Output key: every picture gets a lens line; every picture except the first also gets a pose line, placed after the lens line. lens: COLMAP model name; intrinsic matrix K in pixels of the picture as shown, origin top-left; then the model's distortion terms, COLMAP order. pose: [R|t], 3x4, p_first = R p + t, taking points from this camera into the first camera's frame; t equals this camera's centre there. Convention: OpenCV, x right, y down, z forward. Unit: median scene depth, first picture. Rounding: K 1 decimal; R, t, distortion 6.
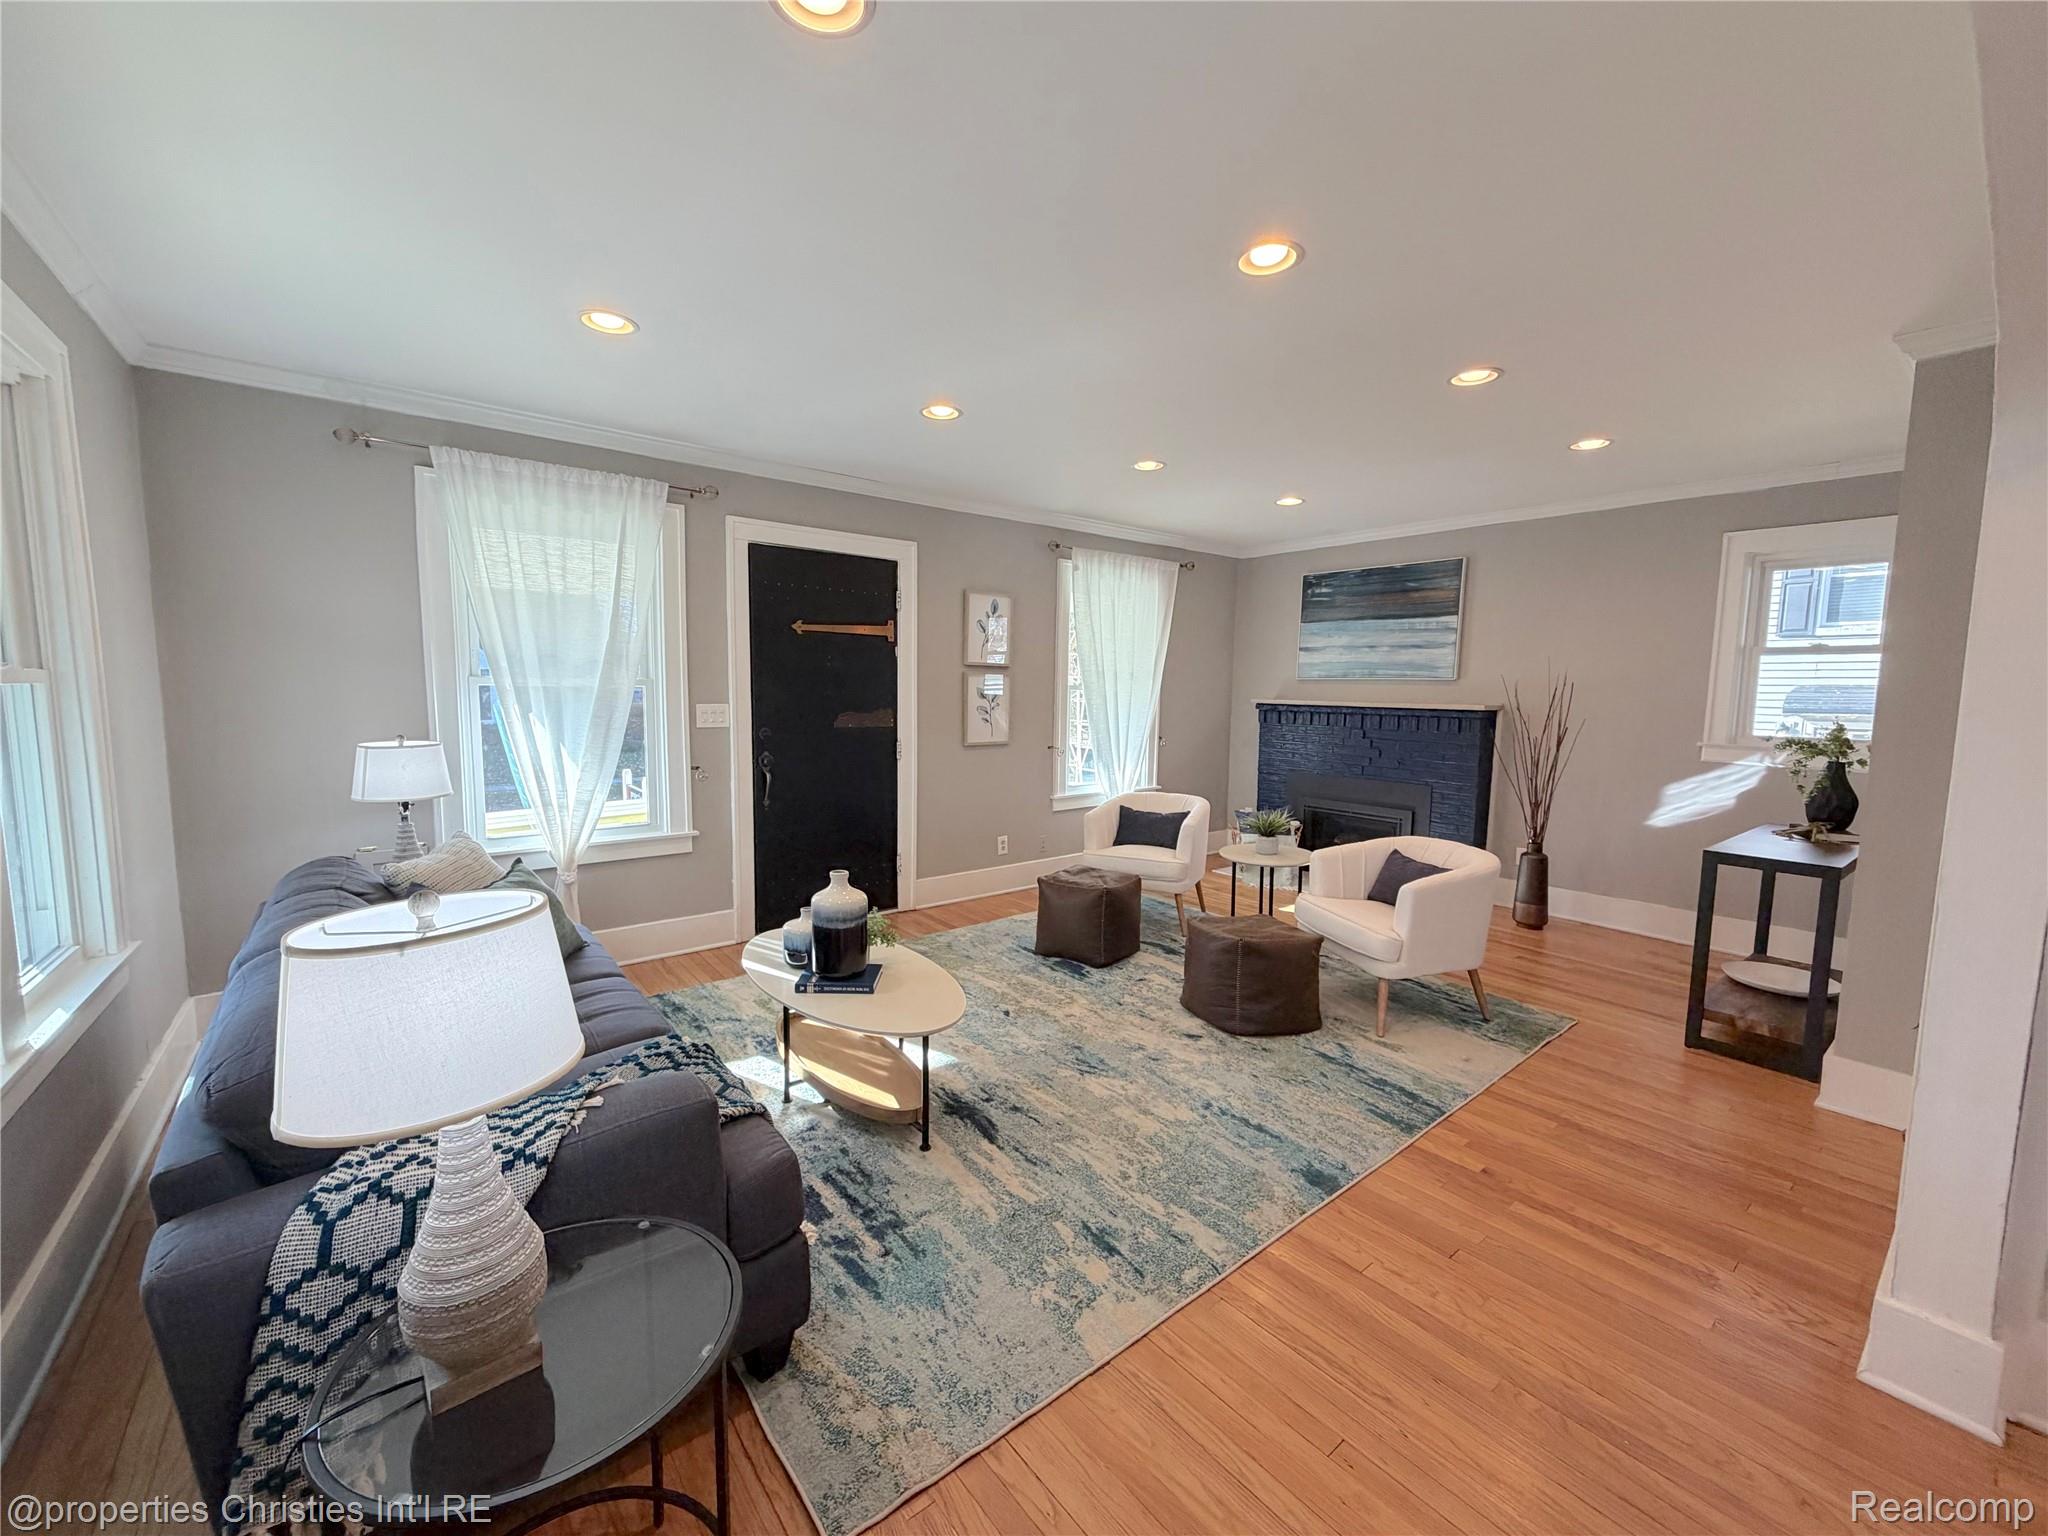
lens RADIAL K [[814.4, 0, 1017.8], [0, 814.4, 768.2], [0, 0, 1]] dist [-0.001465, -0.000047]
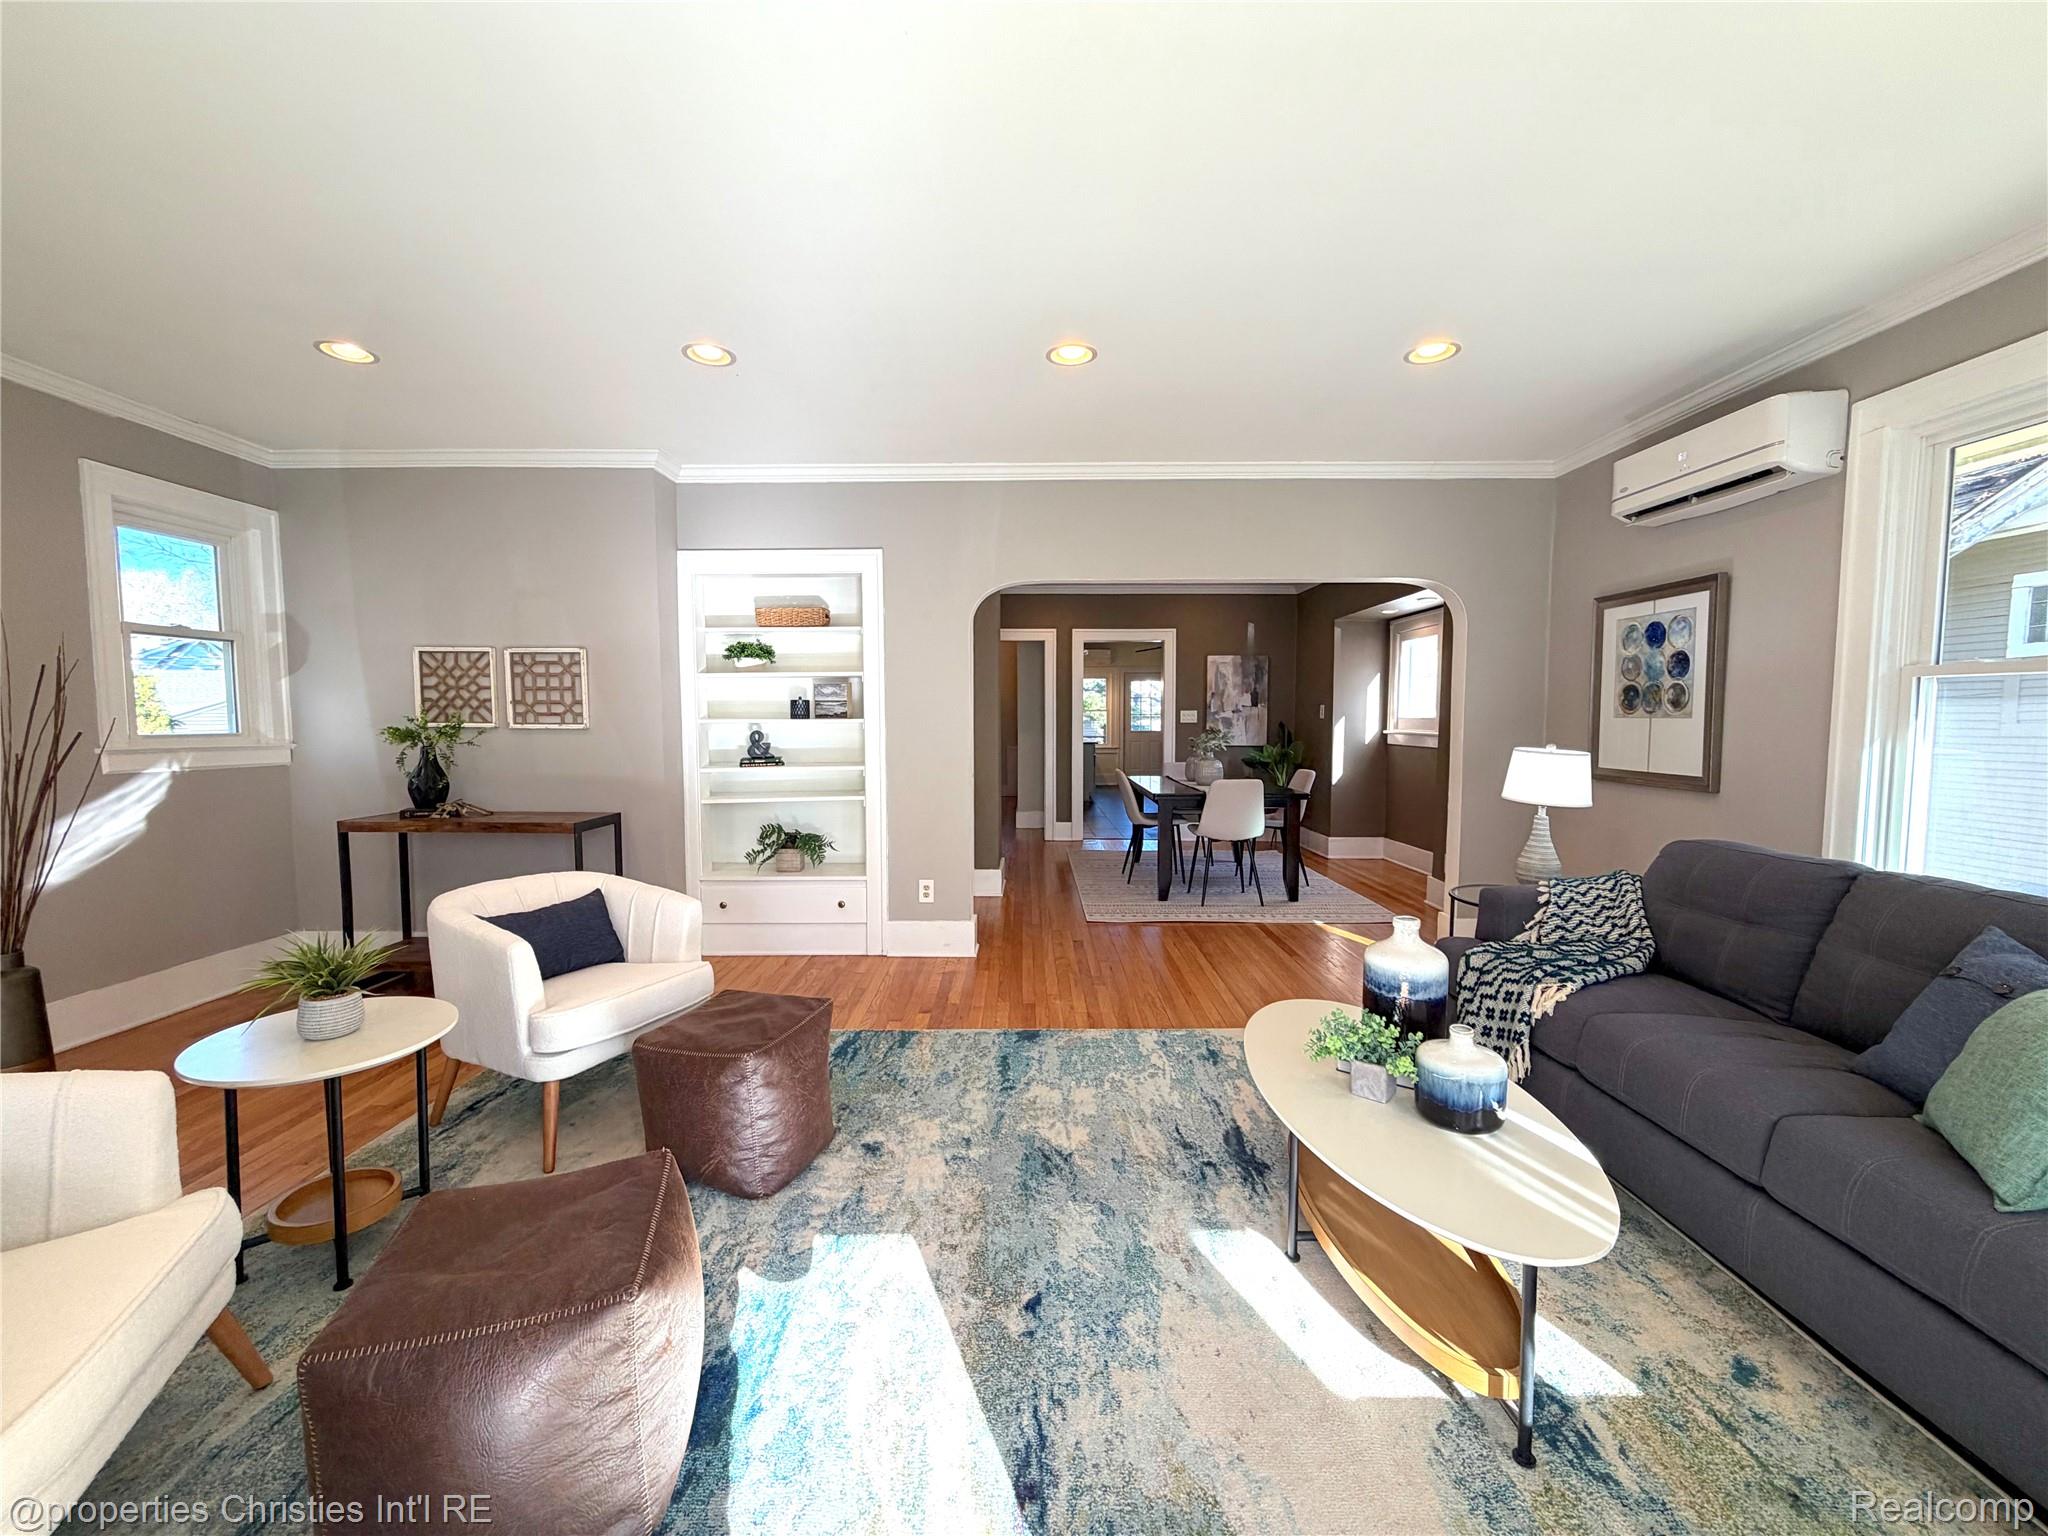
lens RADIAL K [[812.0, 0, 1017.6], [0, 812.0, 769.3], [0, 0, 1]] dist [-0.002277, 0.000226]
pose [[-0.779962, -0.051629, 0.623694, -0.293966], [0.054645, 0.987167, 0.150054, -0.096173], [-0.623437, 0.151118, -0.767131, 1.311355]]
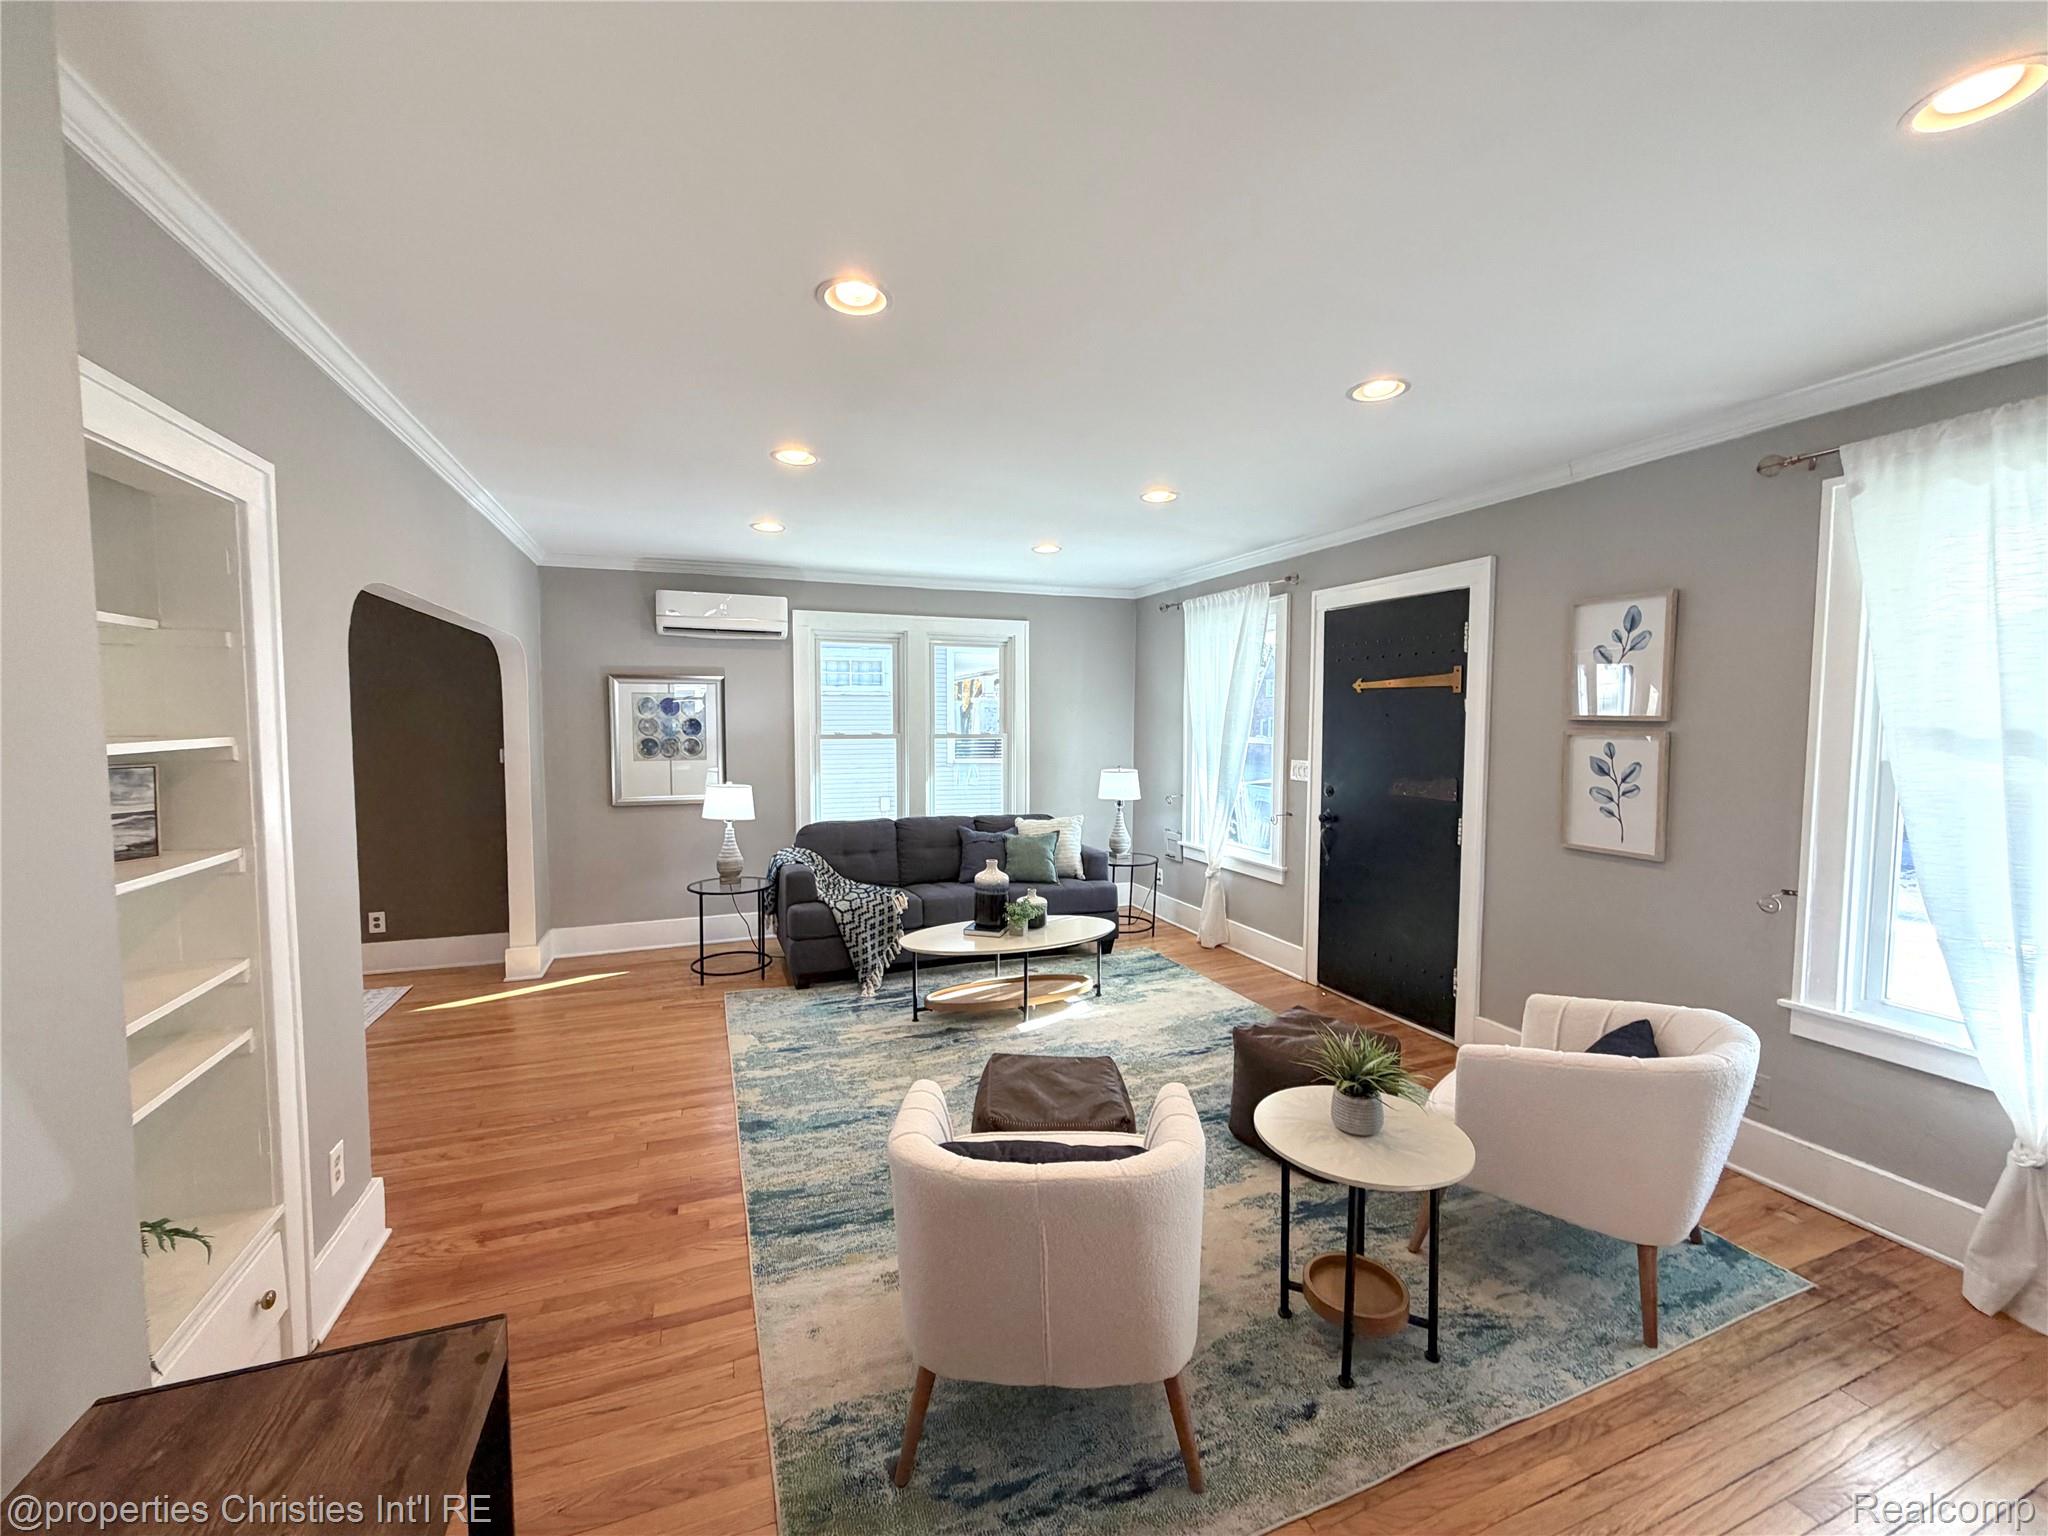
lens RADIAL K [[814.4, 0, 1017.8], [0, 814.4, 768.2], [0, 0, 1]] dist [-0.001465, -0.000047]
pose [[-0.298984, 0.048310, -0.953034, 0.962532], [-0.100354, 0.991588, 0.081747, -0.141402], [0.948967, 0.120082, -0.291621, 1.123791]]
